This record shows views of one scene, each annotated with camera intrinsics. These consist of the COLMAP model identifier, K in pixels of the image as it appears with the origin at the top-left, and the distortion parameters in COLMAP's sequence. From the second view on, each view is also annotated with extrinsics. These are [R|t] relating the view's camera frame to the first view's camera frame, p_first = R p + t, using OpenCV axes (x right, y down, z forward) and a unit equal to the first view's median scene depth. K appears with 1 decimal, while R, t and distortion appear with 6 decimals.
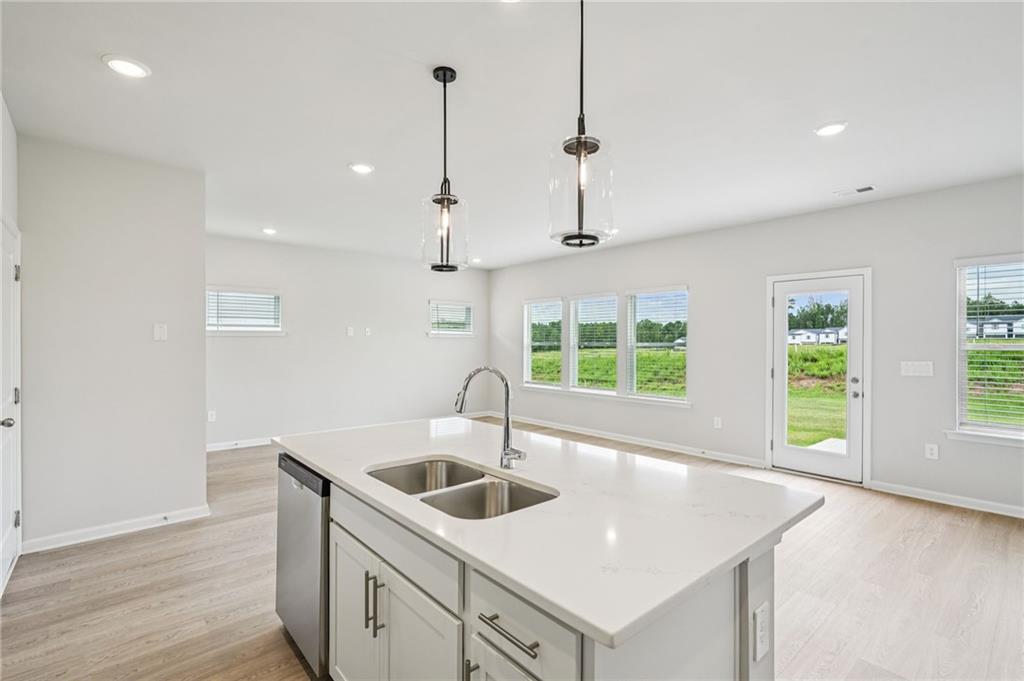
lens RADIAL K [[482.2, 0, 512.0], [0, 482.2, 340.5], [0, 0, 1]] dist [-0.004081, 0.000096]
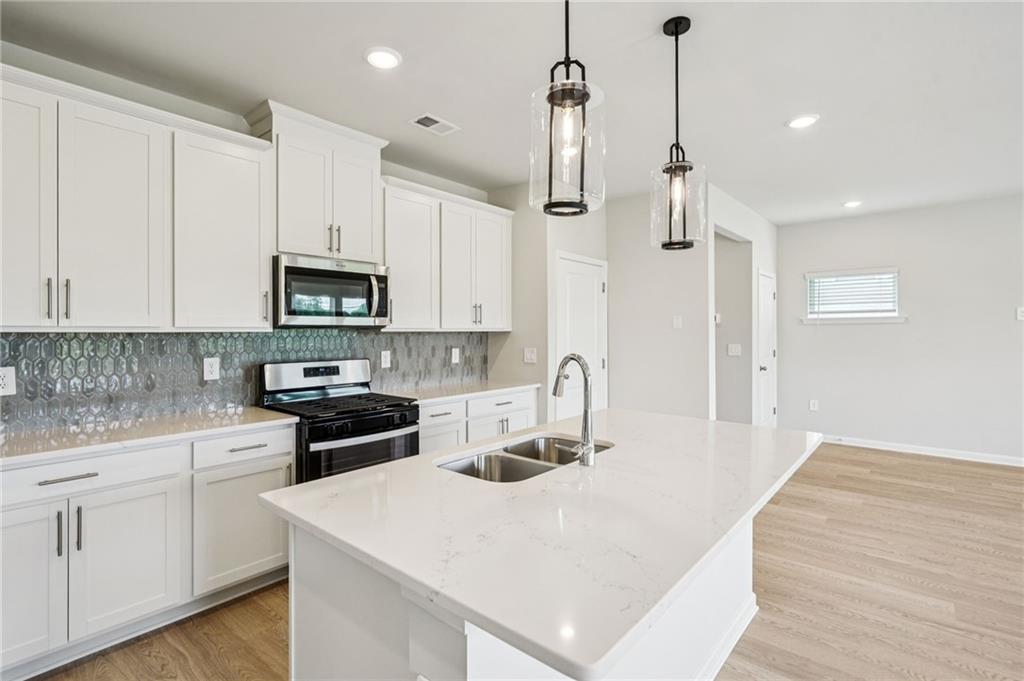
lens RADIAL K [[491.2, 0, 507.7], [0, 491.2, 327.2], [0, 0, 1]] dist [0.002241, 0.000782]
pose [[0.155715, -0.005678, -0.987786, 0.633003], [0.001889, 0.999983, -0.005450, 0.004770], [0.987800, -0.001017, 0.155723, 0.497051]]
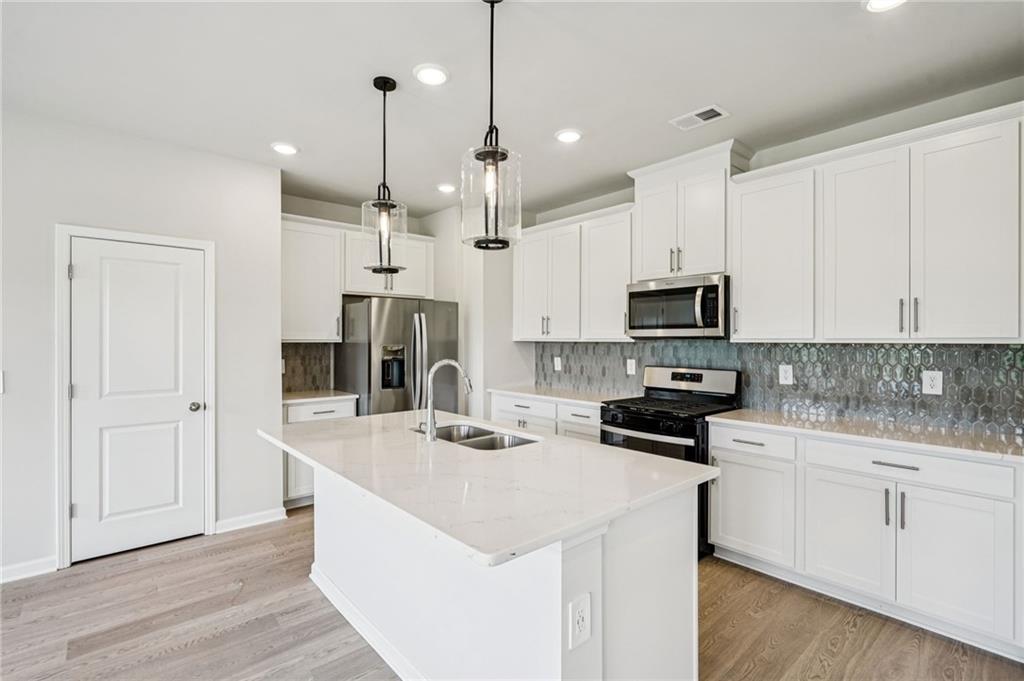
lens RADIAL K [[482.2, 0, 512.0], [0, 482.2, 340.5], [0, 0, 1]] dist [-0.004081, 0.000096]
pose [[-0.999998, -0.001089, -0.001824, -0.156727], [-0.001090, 0.999999, 0.000308, 0.003949], [0.001824, 0.000310, -0.999998, 1.587377]]
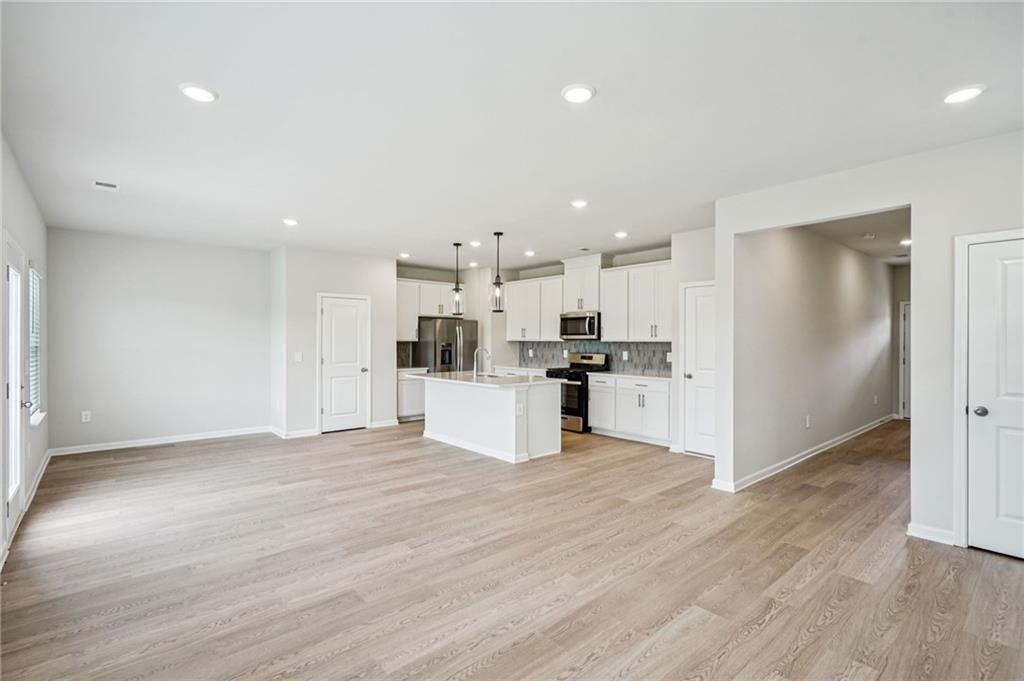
lens RADIAL K [[482.2, 0, 512.0], [0, 482.2, 340.5], [0, 0, 1]] dist [-0.004081, 0.000096]
pose [[-0.999983, -0.002287, -0.005404, -0.182773], [-0.002289, 0.999997, 0.000345, 0.003329], [0.005403, 0.000357, -0.999985, 3.157079]]
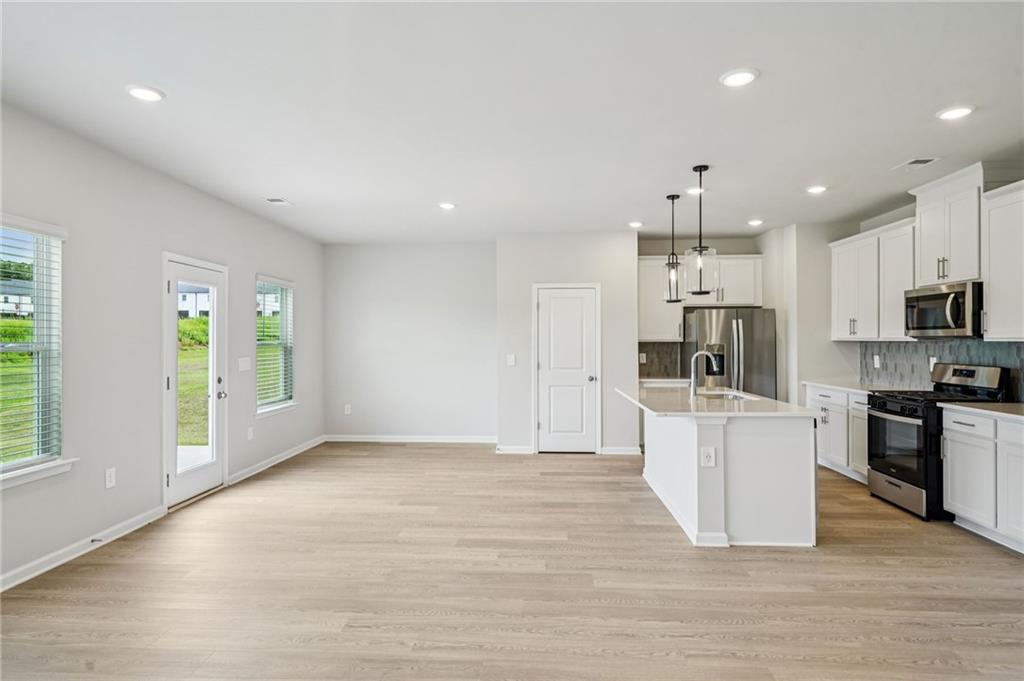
lens RADIAL K [[576.1, 0, 500.8], [0, 576.1, 339.6], [0, 0, 1]] dist [0.002729, 0.001533]
pose [[-0.713374, 0.002227, 0.700780, -0.882686], [0.001498, 0.999998, -0.001652, 0.004561], [-0.700782, -0.000129, -0.713376, 2.496202]]
